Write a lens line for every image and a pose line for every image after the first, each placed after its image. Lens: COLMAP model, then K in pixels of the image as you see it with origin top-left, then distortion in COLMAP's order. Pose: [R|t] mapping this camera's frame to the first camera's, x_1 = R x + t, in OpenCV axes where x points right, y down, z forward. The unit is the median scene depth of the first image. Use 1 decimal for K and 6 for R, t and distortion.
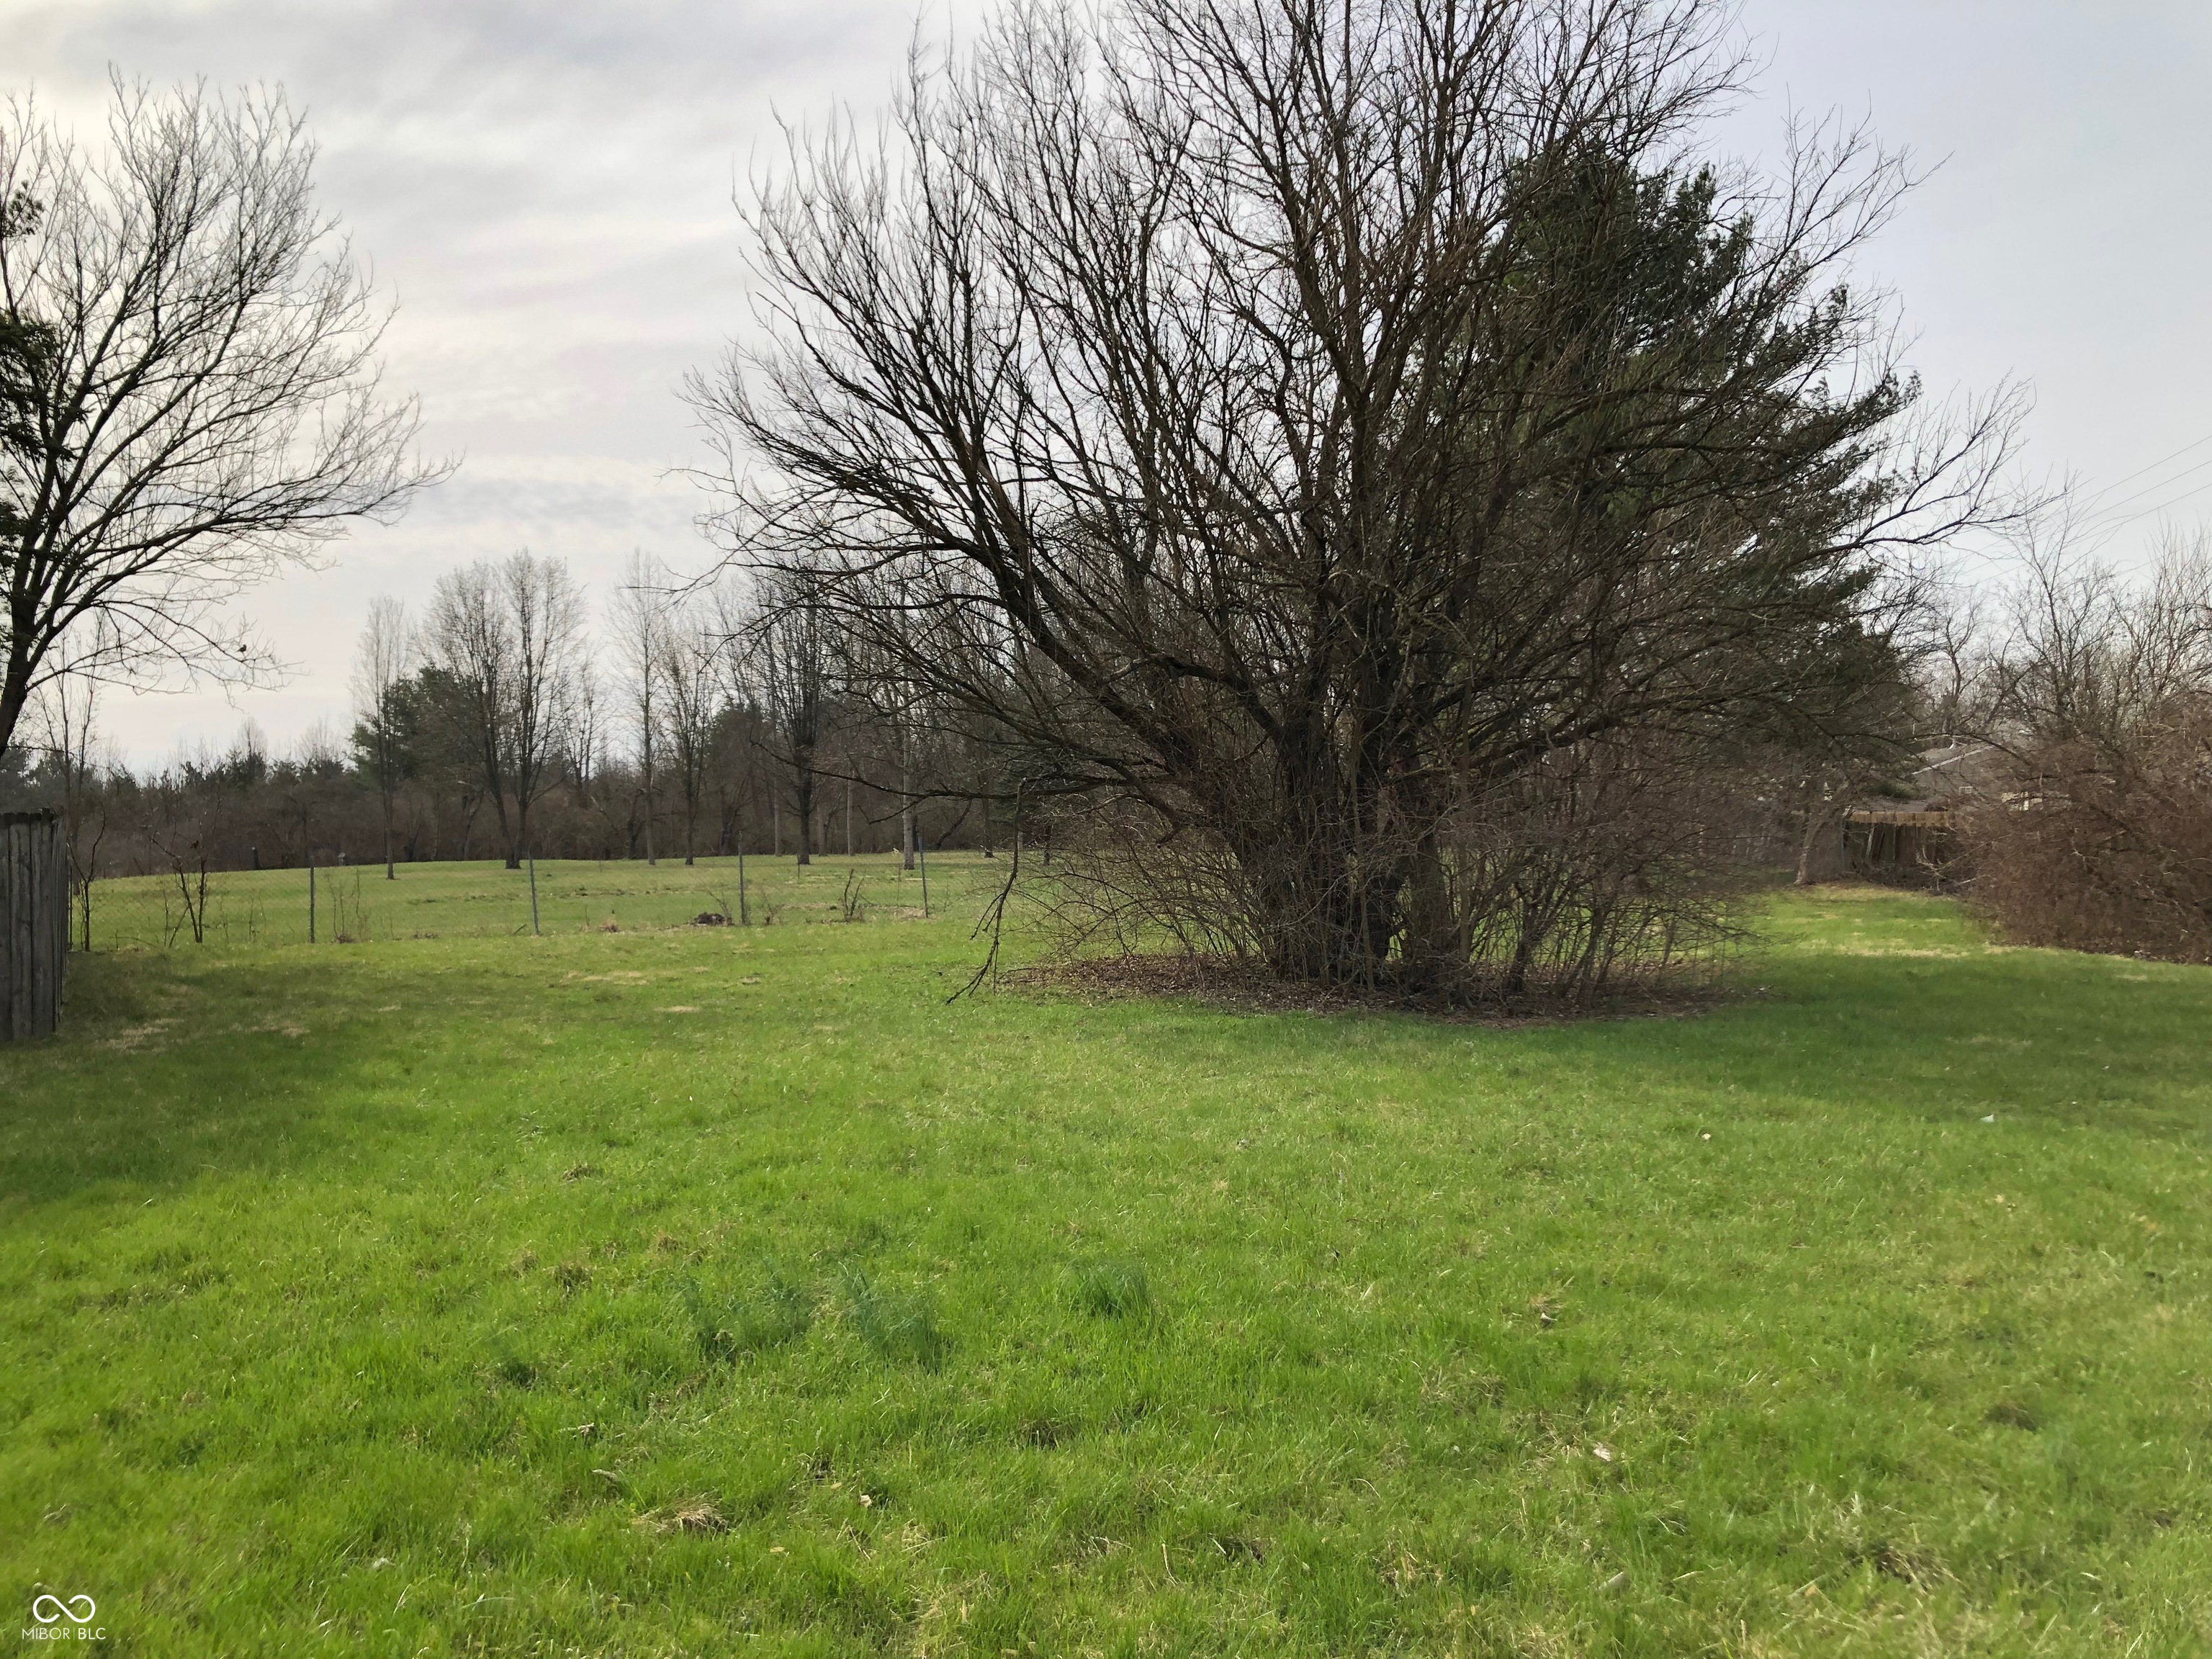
lens RADIAL K [[1796.4, 0, 1106.0], [0, 1796.4, 829.5], [0, 0, 1]] dist [0.048394, -0.206772]
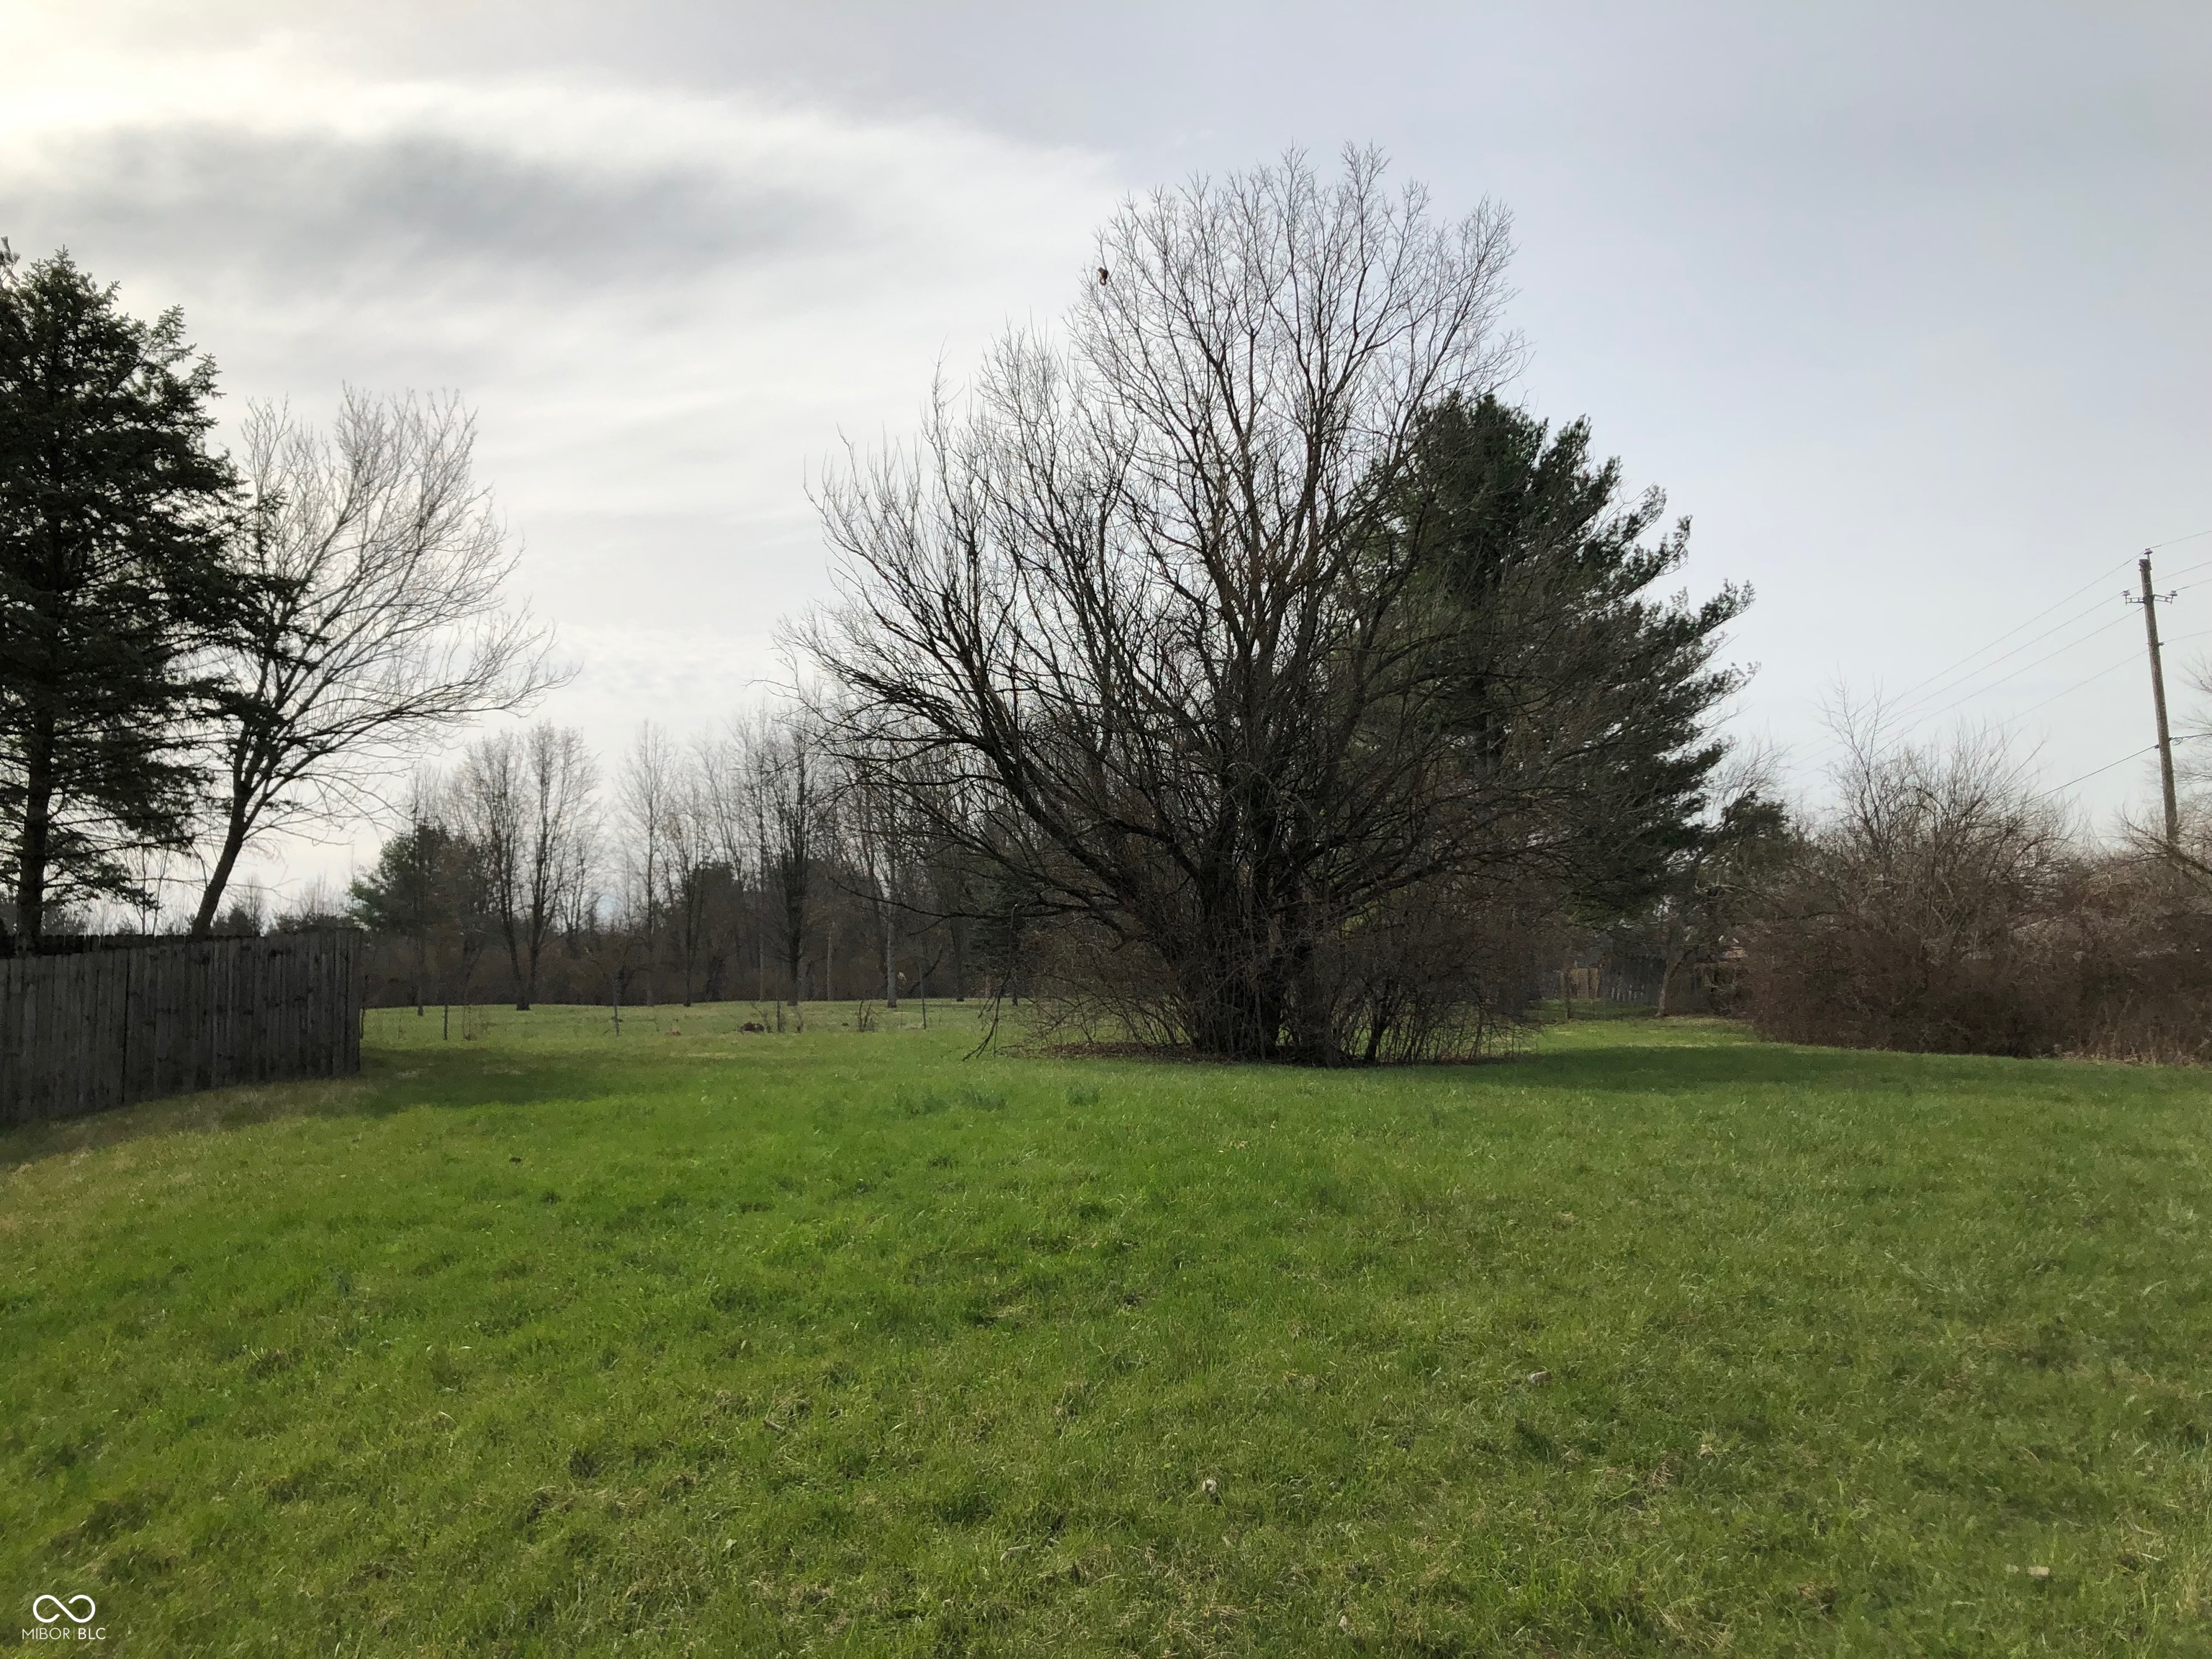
lens RADIAL K [[1796.4, 0, 1106.0], [0, 1796.4, 829.5], [0, 0, 1]] dist [0.048394, -0.206772]
pose [[0.999744, 0.004336, 0.022228, -0.005974], [-0.002326, 0.995969, -0.089666, 0.034940], [-0.022527, 0.089592, 0.995724, -0.370193]]
